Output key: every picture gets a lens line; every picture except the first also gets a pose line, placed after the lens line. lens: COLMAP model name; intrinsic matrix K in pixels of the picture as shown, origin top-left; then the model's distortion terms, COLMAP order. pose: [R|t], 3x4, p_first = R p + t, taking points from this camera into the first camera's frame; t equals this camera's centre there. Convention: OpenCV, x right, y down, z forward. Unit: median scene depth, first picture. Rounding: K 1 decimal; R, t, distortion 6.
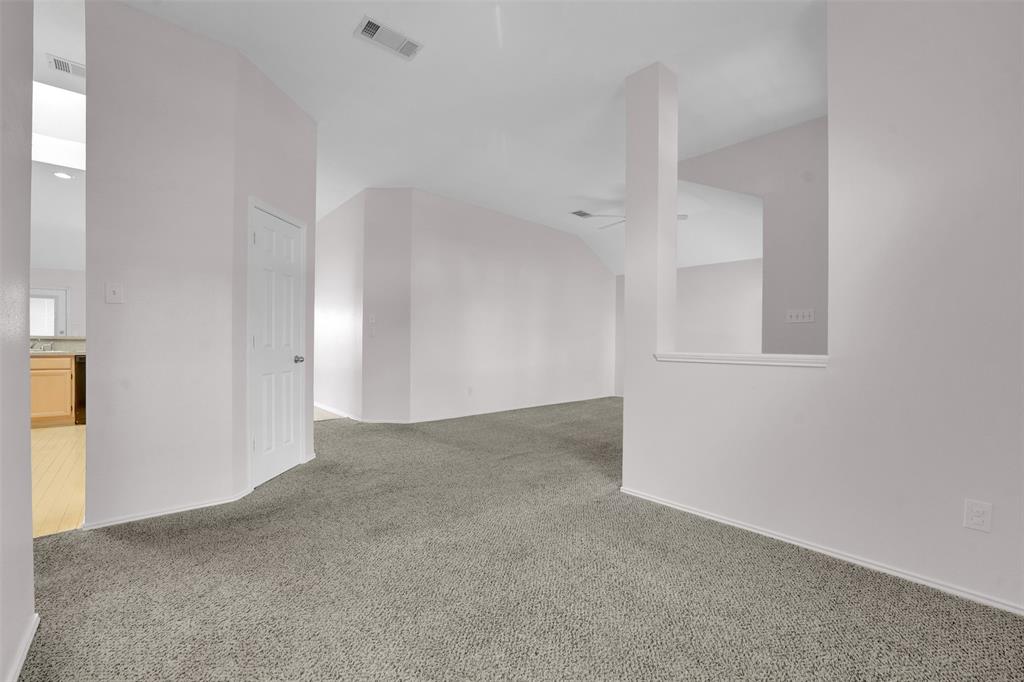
lens RADIAL K [[422.8, 0, 511.1], [0, 422.8, 338.2], [0, 0, 1]] dist [-0.020701, 0.000265]
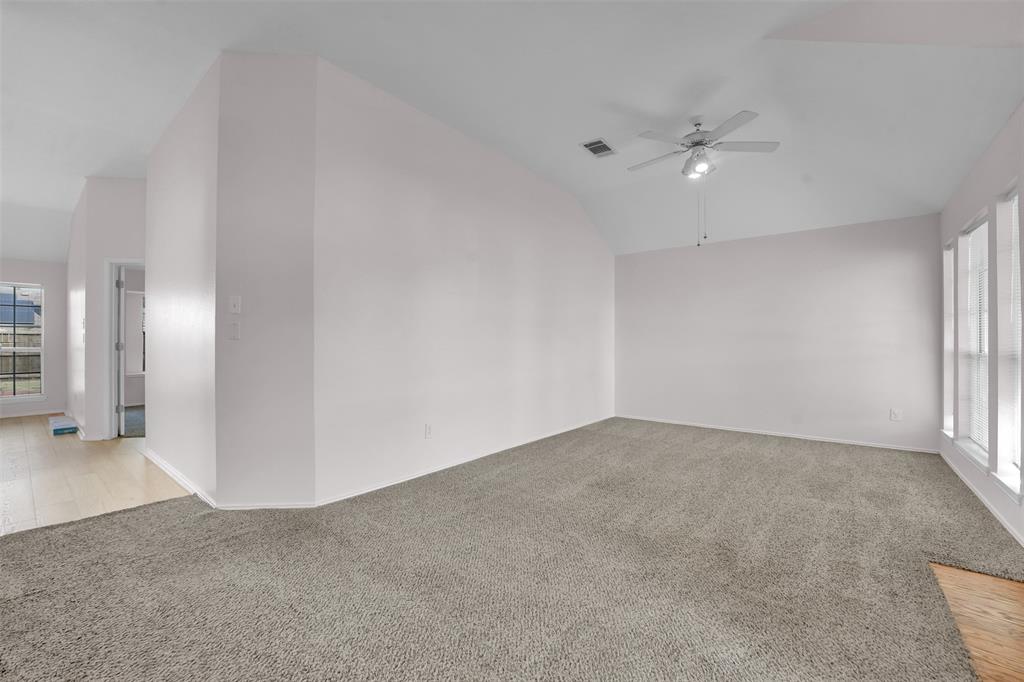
lens RADIAL K [[422.8, 0, 513.9], [0, 422.8, 342.7], [0, 0, 1]] dist [-0.020701, 0.000265]
pose [[0.985665, -0.015363, 0.168015, -0.078561], [0.015990, 0.999869, -0.002383, 0.000990], [-0.167956, 0.005036, 0.985782, 0.435640]]
